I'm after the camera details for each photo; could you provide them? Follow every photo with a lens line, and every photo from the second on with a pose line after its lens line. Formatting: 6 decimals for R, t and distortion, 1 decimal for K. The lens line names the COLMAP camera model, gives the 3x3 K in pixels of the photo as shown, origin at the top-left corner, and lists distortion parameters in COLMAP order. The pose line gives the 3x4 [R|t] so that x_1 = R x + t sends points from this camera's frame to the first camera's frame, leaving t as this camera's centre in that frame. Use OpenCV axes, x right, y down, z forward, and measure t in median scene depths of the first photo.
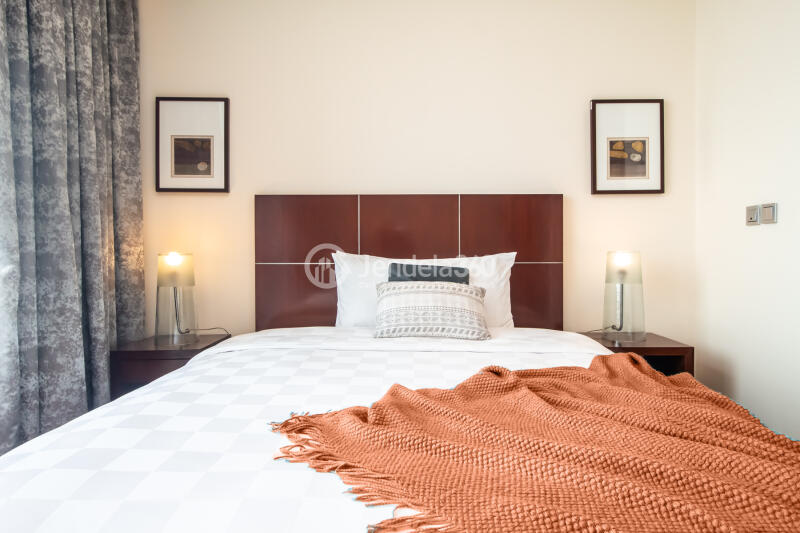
lens RADIAL K [[516.2, 0, 419.8], [0, 516.2, 257.3], [0, 0, 1]] dist [0.000723, -0.002175]
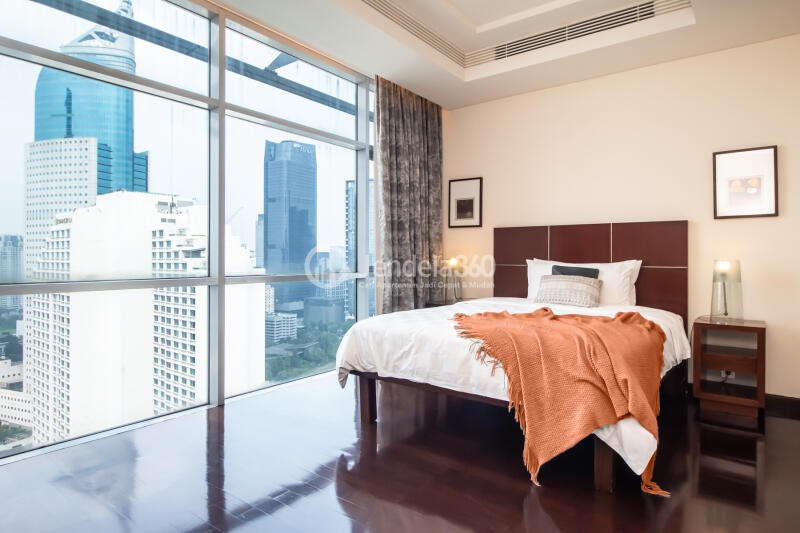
lens RADIAL K [[472.7, 0, 400.0], [0, 472.7, 266.5], [0, 0, 1]] dist [-0.000515, -0.000173]
pose [[0.788602, 0.017444, -0.614657, 0.494363], [-0.012862, 0.999847, 0.011874, 0.002423], [0.614770, -0.001458, 0.788705, -0.588669]]
